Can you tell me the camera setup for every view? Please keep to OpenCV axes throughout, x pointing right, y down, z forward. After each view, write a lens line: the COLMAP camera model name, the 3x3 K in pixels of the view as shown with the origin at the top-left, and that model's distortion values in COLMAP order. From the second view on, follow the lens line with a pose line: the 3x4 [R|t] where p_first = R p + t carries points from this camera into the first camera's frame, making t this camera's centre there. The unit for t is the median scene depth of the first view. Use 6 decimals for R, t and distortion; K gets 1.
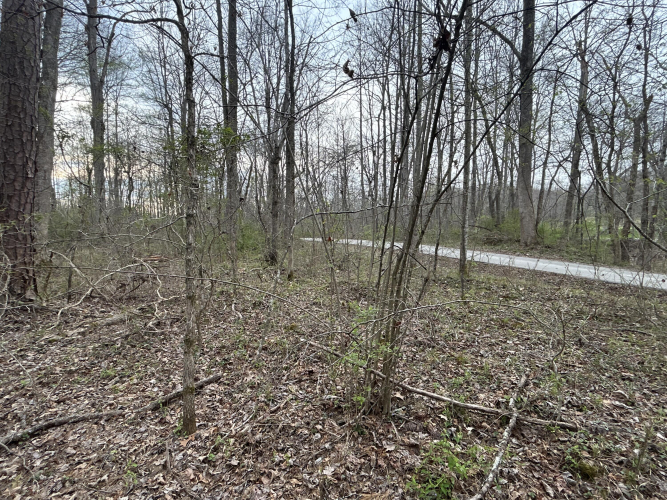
lens RADIAL K [[325.1, 0, 330.4], [0, 325.1, 249.3], [0, 0, 1]] dist [0.002998, 0.003274]
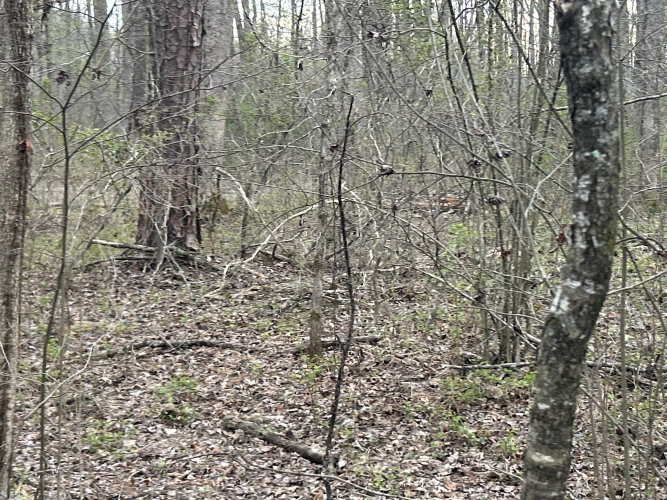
lens RADIAL K [[1366.9, 0, 333.7], [0, 1366.9, 249.8], [0, 0, 1]] dist [0.071449, 0.000000]
pose [[0.799580, 0.049534, -0.598514, 0.933331], [-0.025817, 0.998507, 0.048148, 0.027896], [0.600005, -0.023046, 0.799664, -1.003277]]
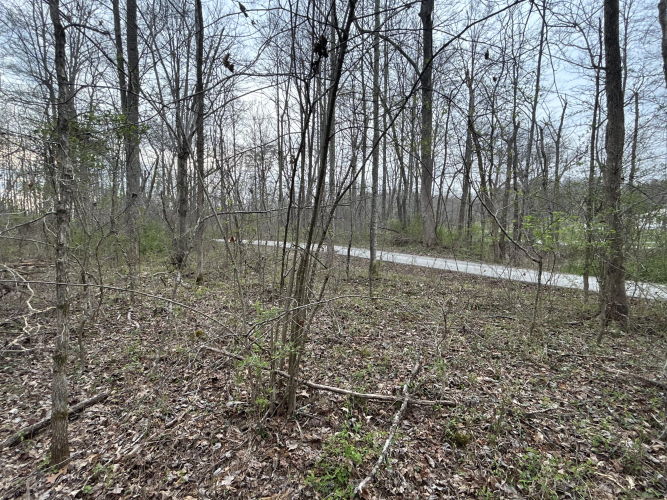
lens RADIAL K [[325.1, 0, 330.6], [0, 325.1, 249.1], [0, 0, 1]] dist [0.002998, 0.003274]
pose [[0.970243, -0.005425, 0.242073, 0.024759], [0.006701, 0.999968, -0.004445, 0.002235], [-0.242042, 0.005935, 0.970248, -0.003456]]
